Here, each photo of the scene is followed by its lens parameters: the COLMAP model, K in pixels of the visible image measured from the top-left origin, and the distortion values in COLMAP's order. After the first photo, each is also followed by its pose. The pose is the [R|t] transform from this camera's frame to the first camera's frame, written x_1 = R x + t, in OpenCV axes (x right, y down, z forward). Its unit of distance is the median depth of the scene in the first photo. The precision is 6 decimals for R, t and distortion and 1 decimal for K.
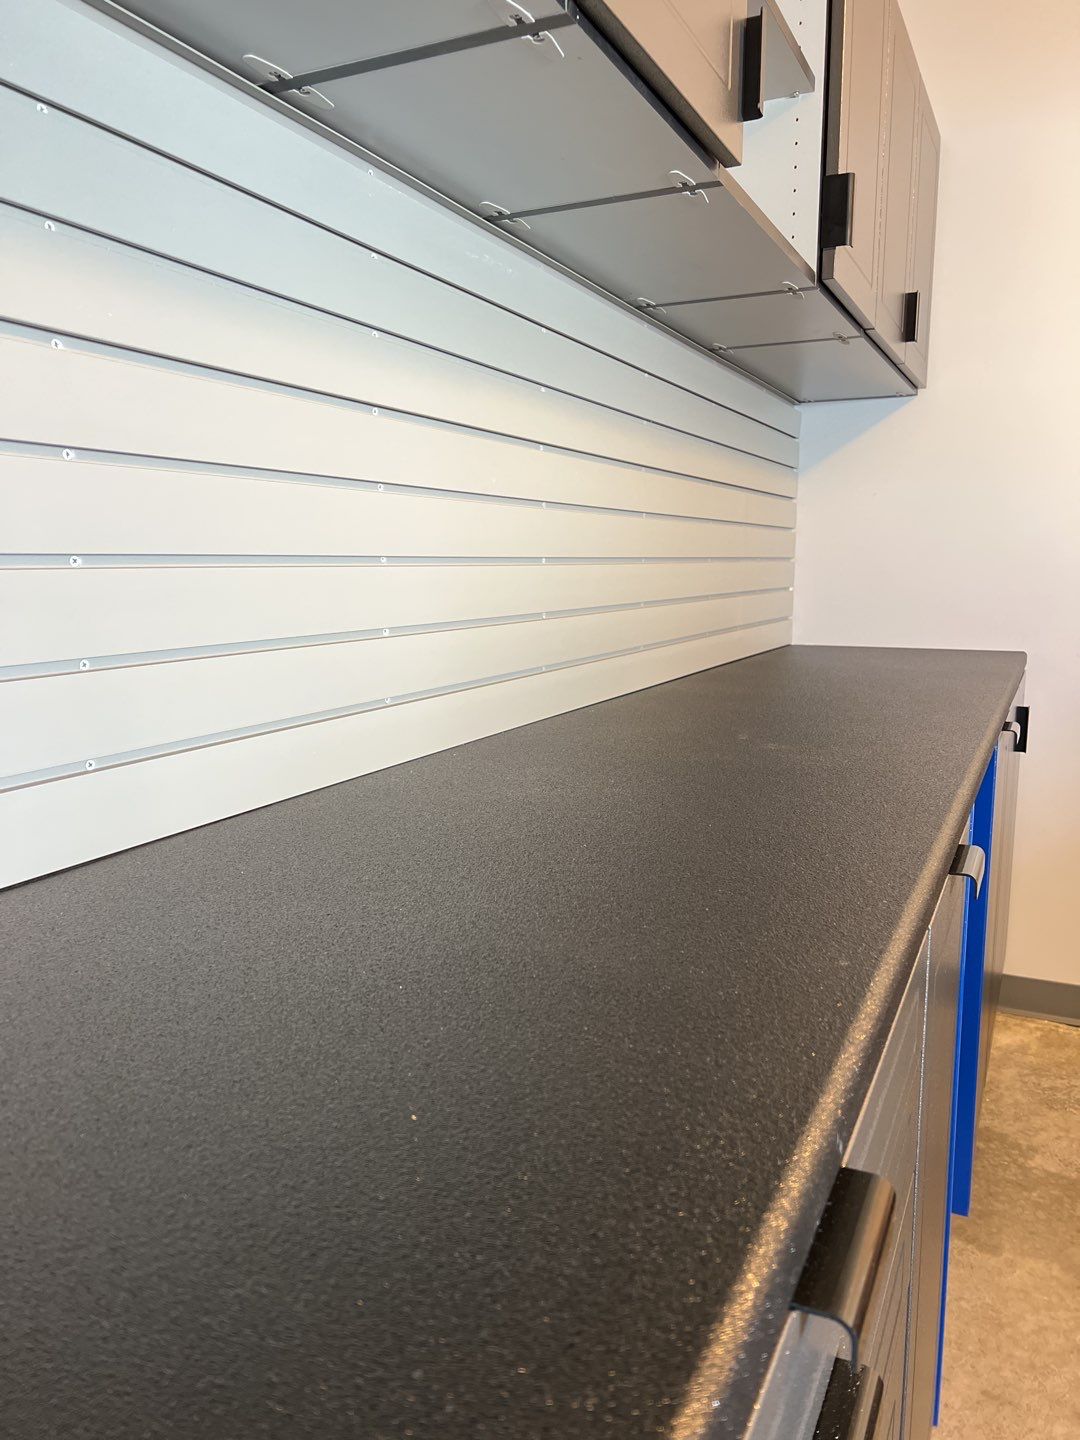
lens RADIAL K [[1081.3, 0, 538.1], [0, 1081.3, 726.8], [0, 0, 1]] dist [0.036891, -0.042350]
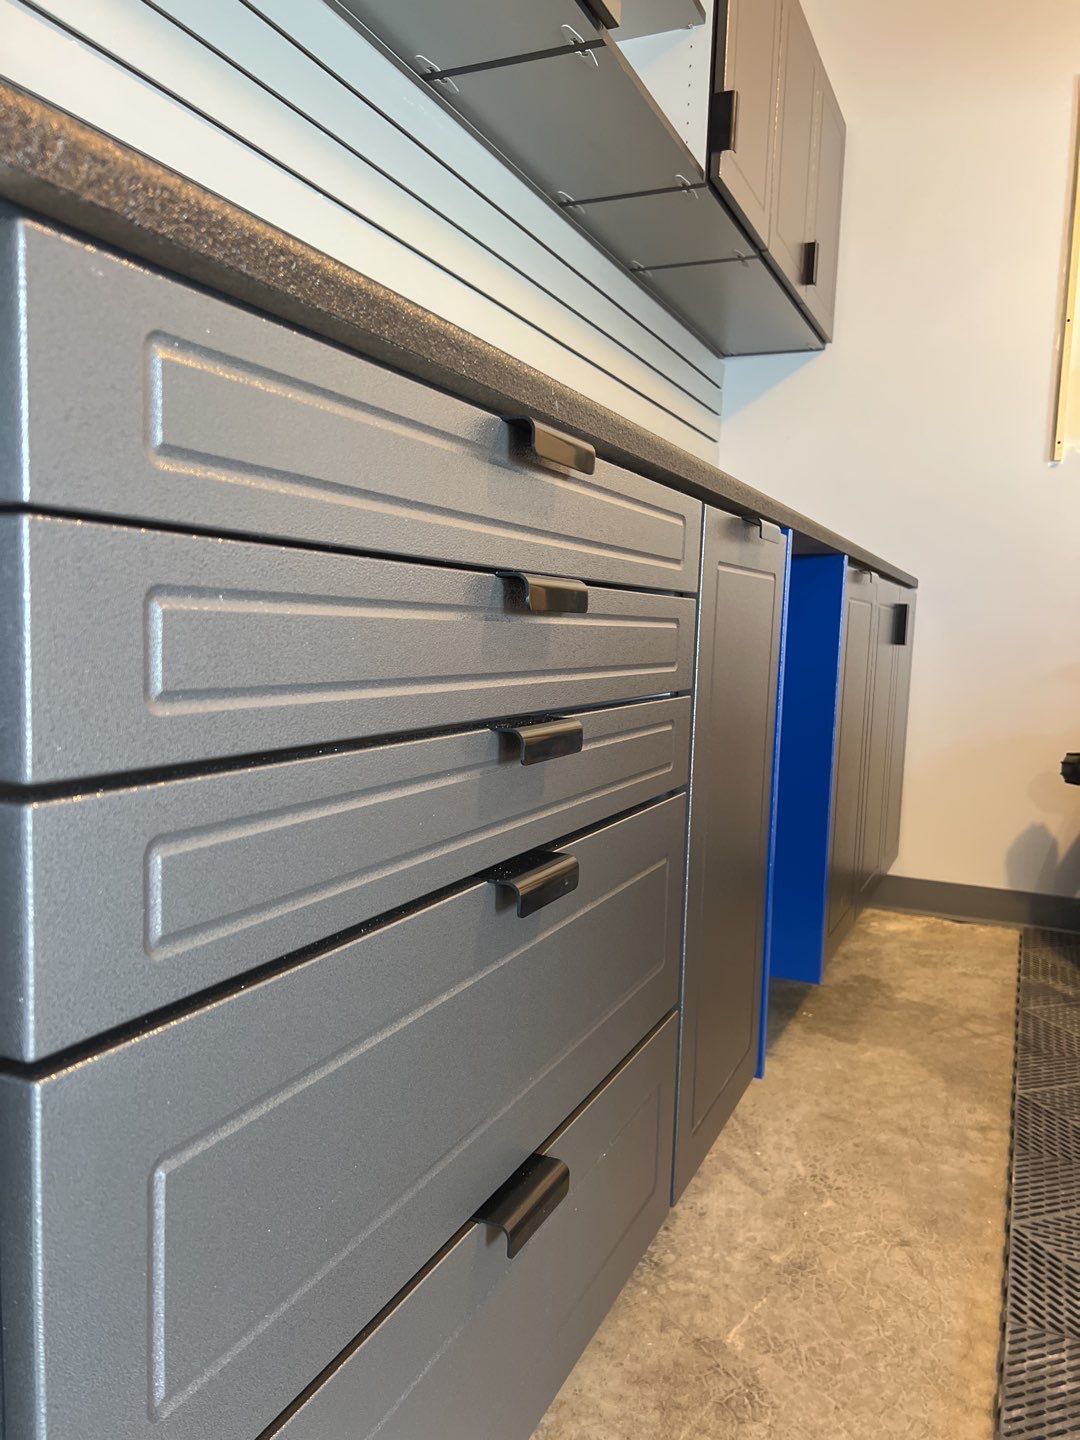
lens RADIAL K [[1094.2, 0, 540.0], [0, 1094.2, 720.0], [0, 0, 1]] dist [0.001656, 0.004082]
pose [[0.998973, 0.037212, 0.025867, 0.058789], [-0.035429, 0.997172, -0.066281, 0.248919], [-0.028260, 0.065297, 0.997466, -0.146803]]
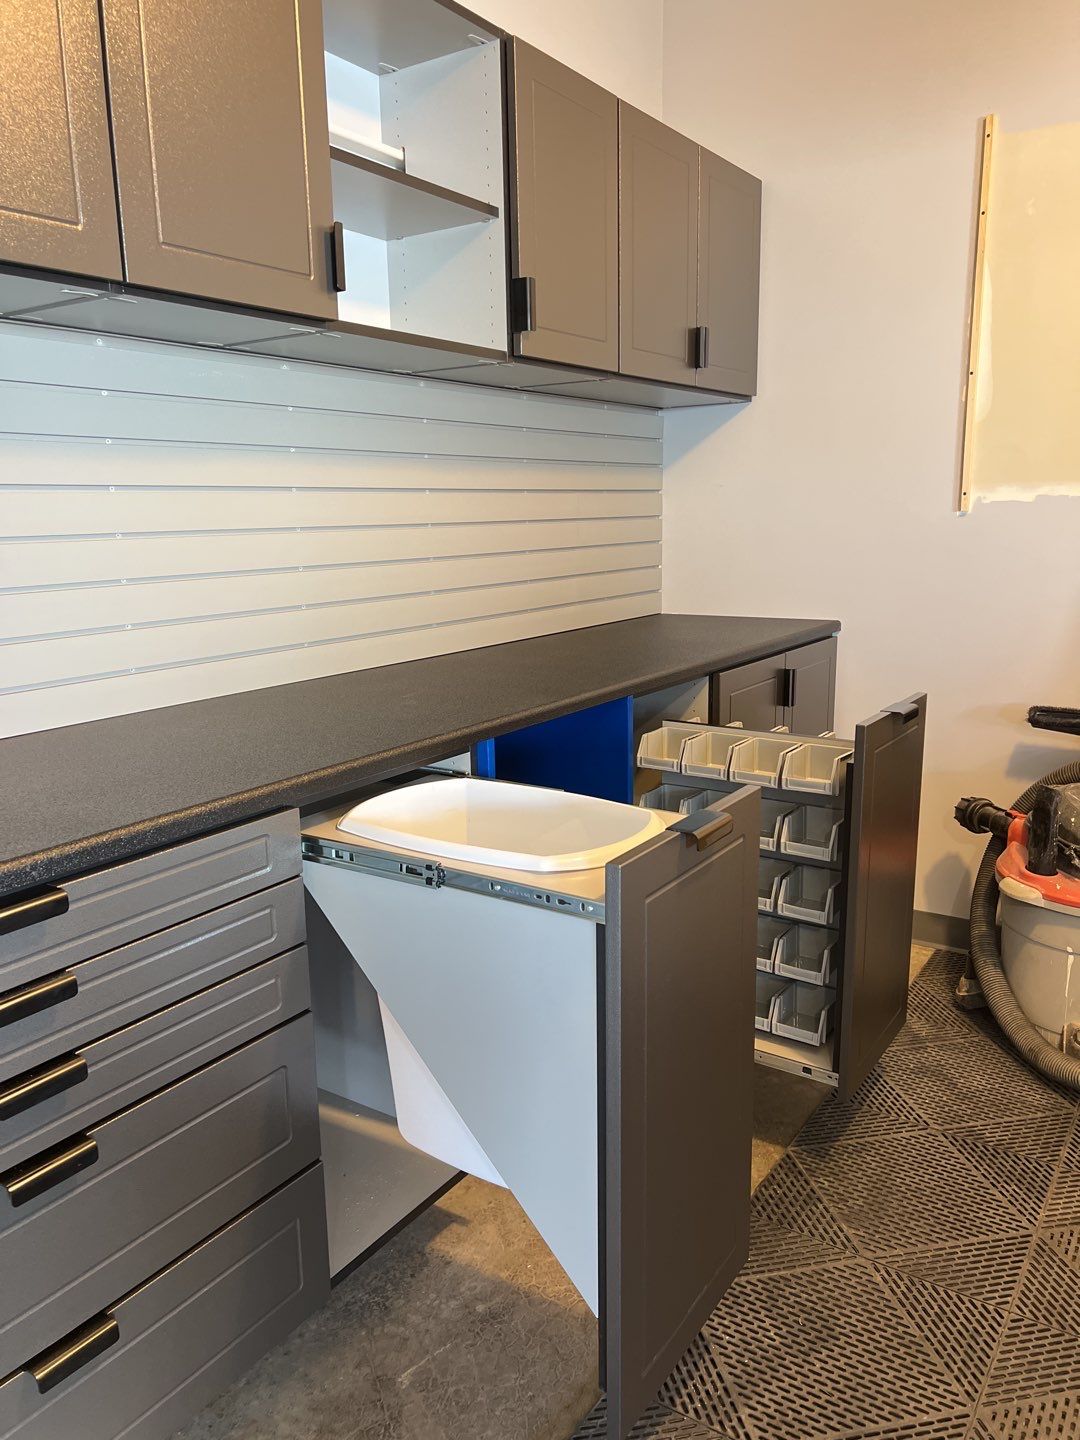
lens RADIAL K [[1081.3, 0, 538.1], [0, 1081.3, 726.8], [0, 0, 1]] dist [0.036891, -0.042350]
pose [[0.989358, 0.012446, -0.144969, 0.451330], [-0.005560, 0.998841, 0.047808, -0.014198], [0.145396, -0.046493, 0.988281, -0.317928]]
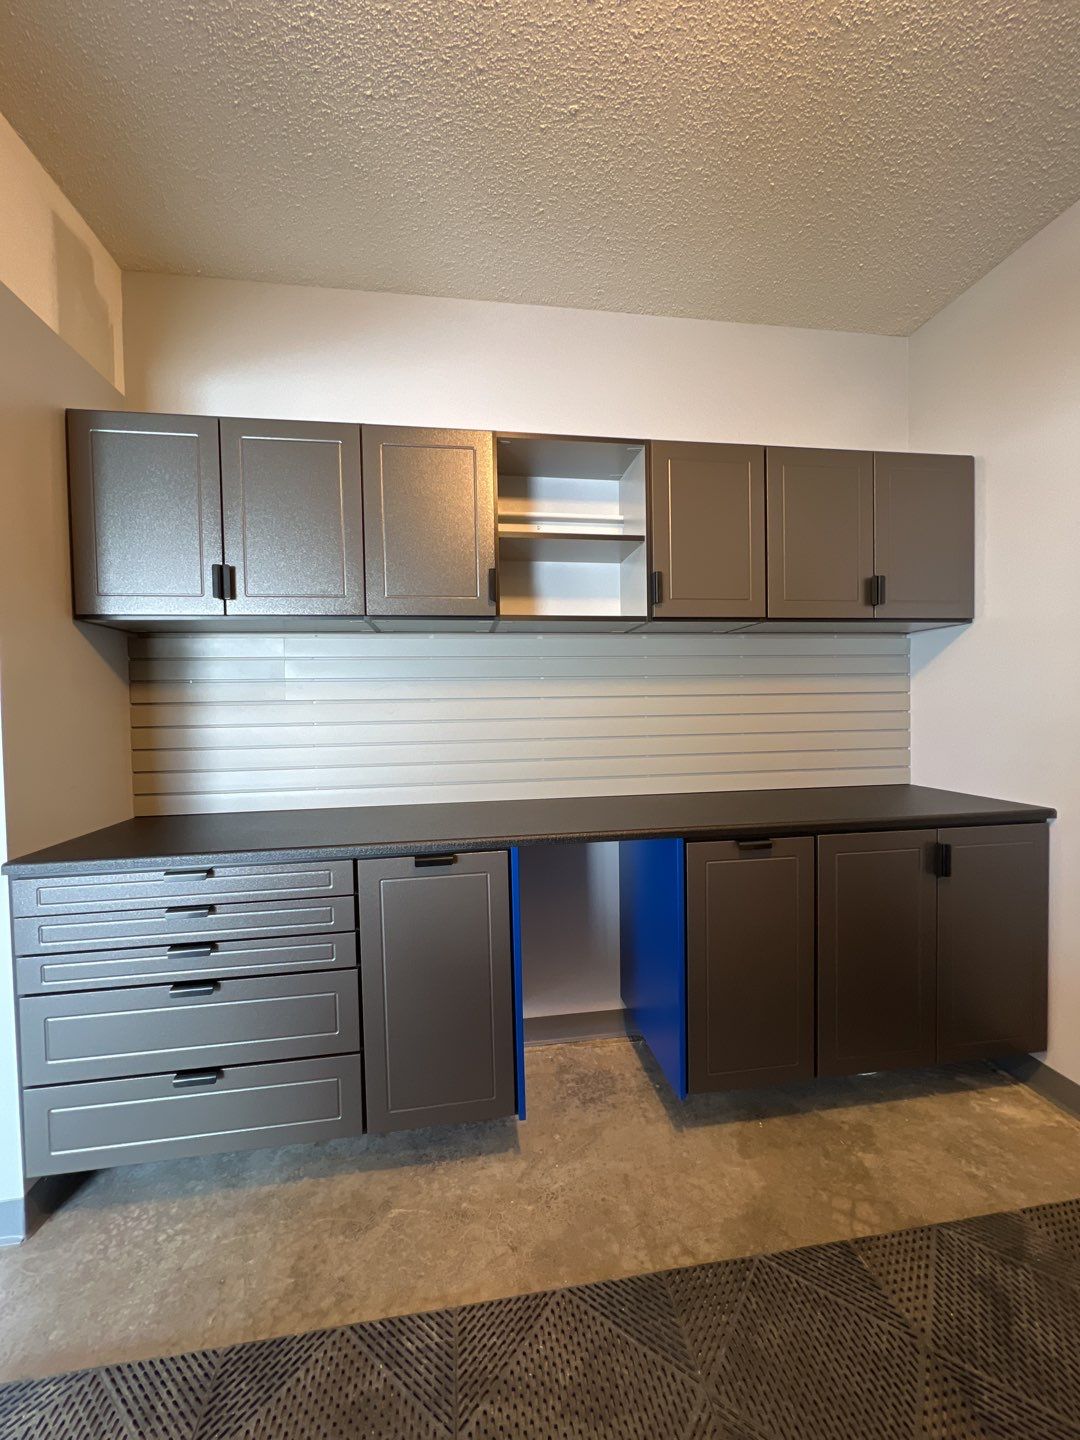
lens RADIAL K [[576.1, 0, 542.9], [0, 576.1, 716.0], [0, 0, 1]] dist [-0.000567, -0.000273]
pose [[0.558705, 0.007993, -0.829328, 1.021805], [-0.110711, 0.991723, -0.065027, -0.101884], [0.821944, 0.128147, 0.554965, 0.174769]]
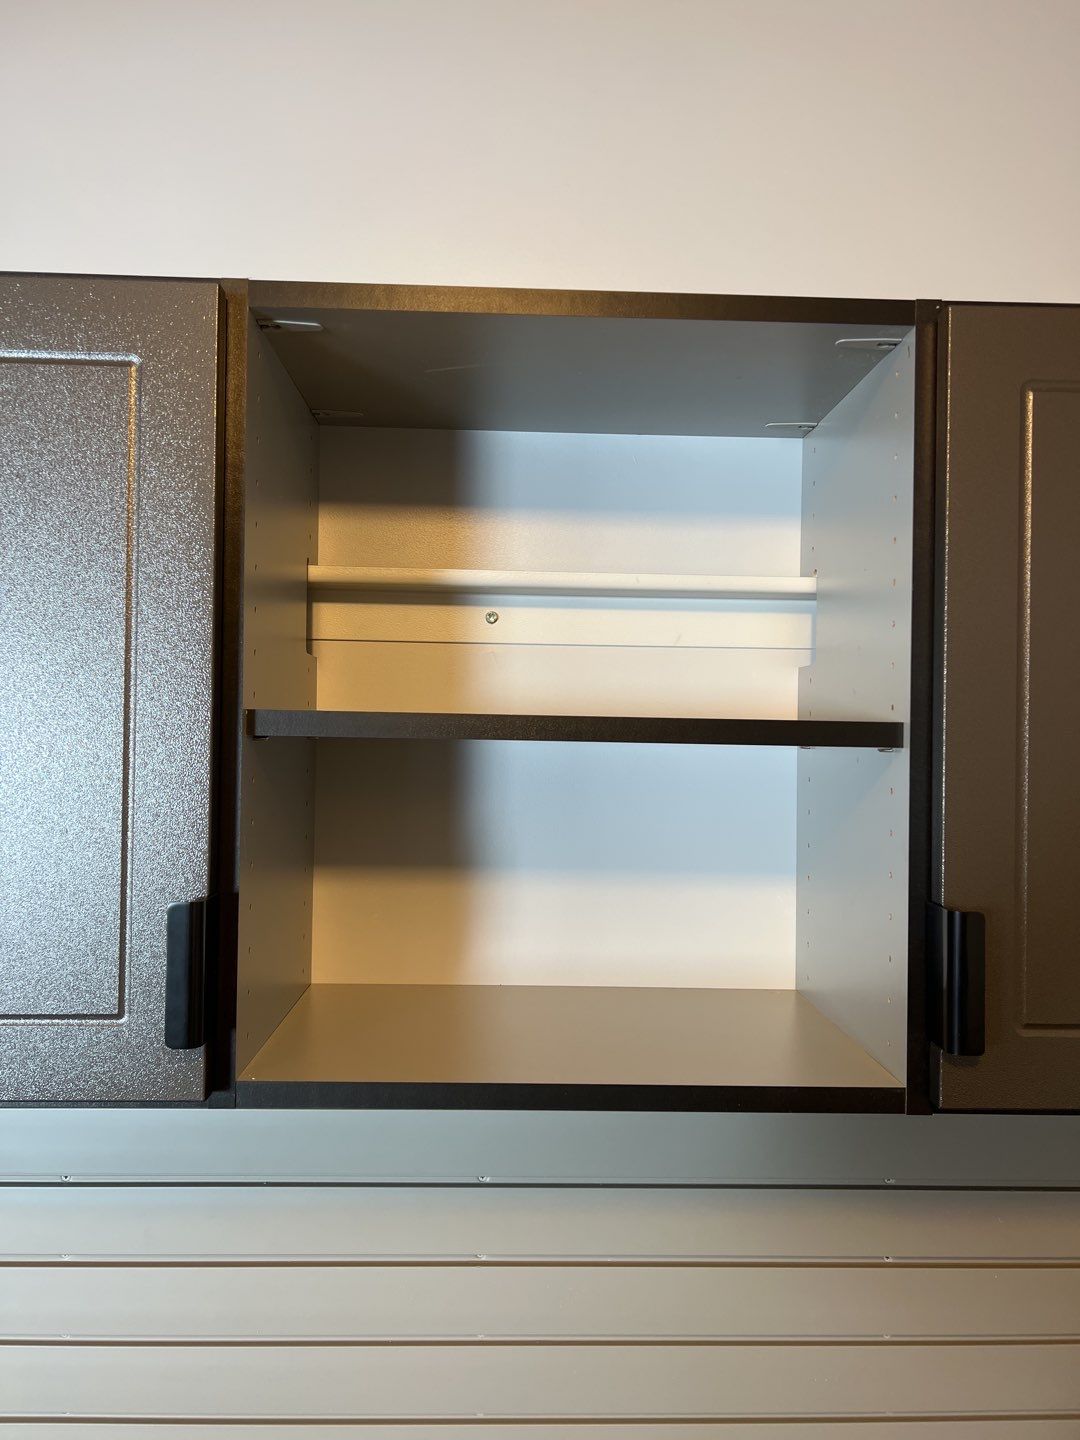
lens RADIAL K [[1081.3, 0, 538.1], [0, 1081.3, 726.8], [0, 0, 1]] dist [0.036891, -0.042350]
pose [[0.452758, 0.001725, -0.891632, 0.569675], [-0.158482, 0.984231, -0.078570, -0.466752], [0.877436, 0.176881, 0.445892, 0.548608]]
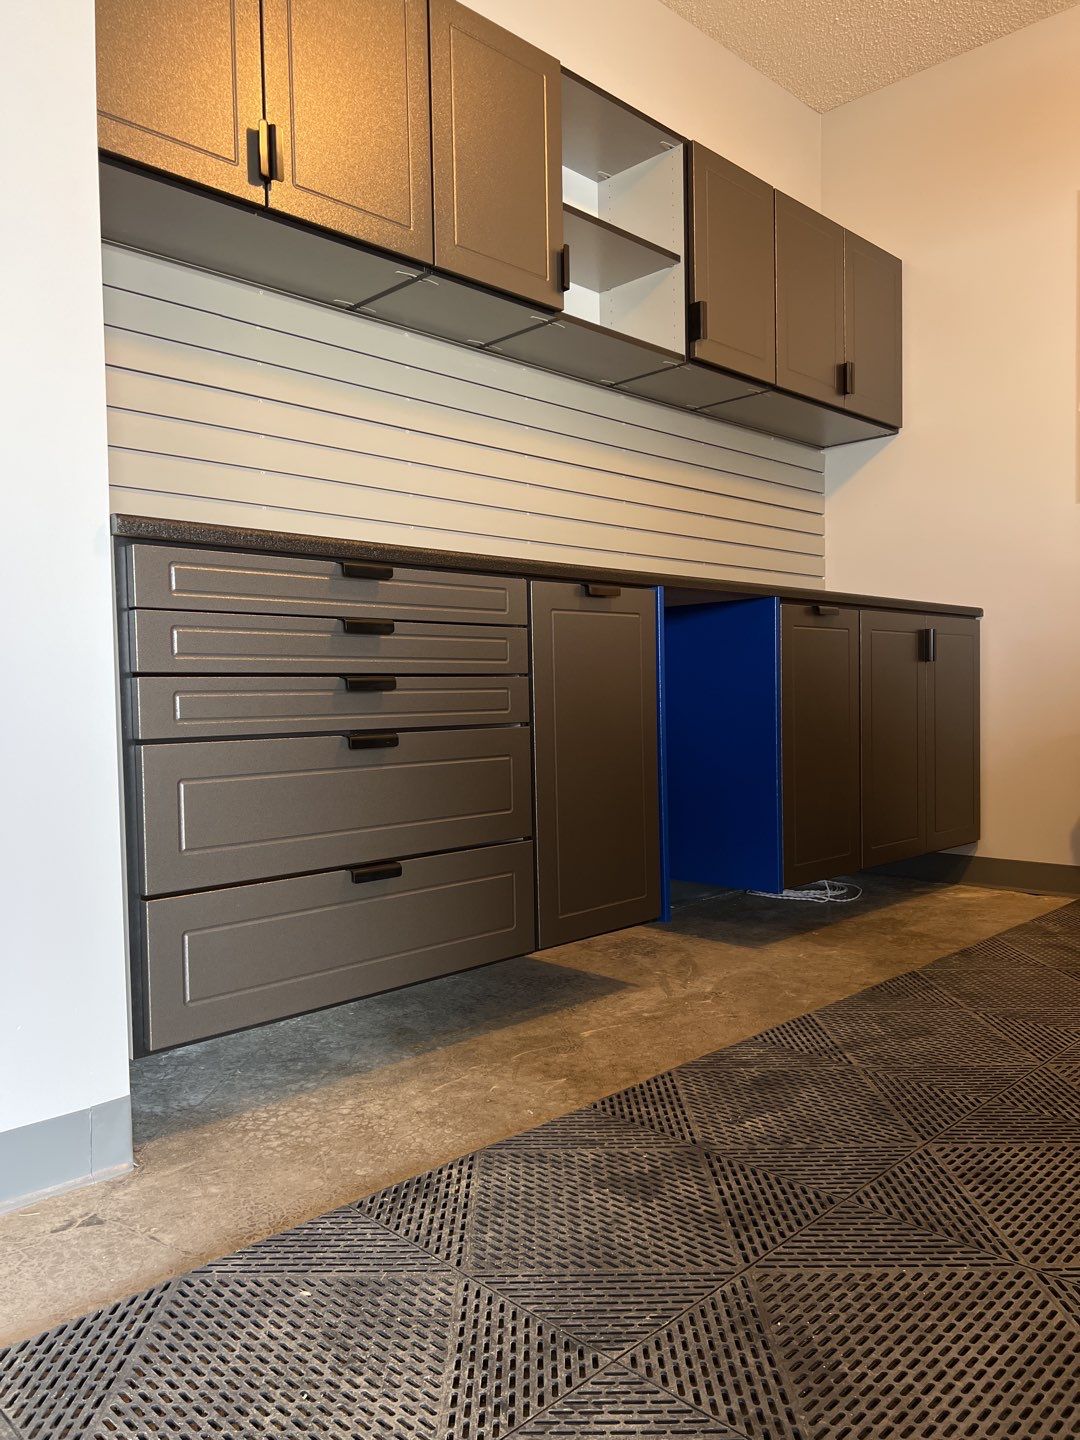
lens RADIAL K [[1081.3, 0, 538.1], [0, 1081.3, 726.8], [0, 0, 1]] dist [0.036891, -0.042350]
pose [[0.944434, -0.005091, -0.328662, 0.563581], [-0.035350, 0.992508, -0.116955, 0.386006], [0.326795, 0.122075, 0.937178, -0.648710]]
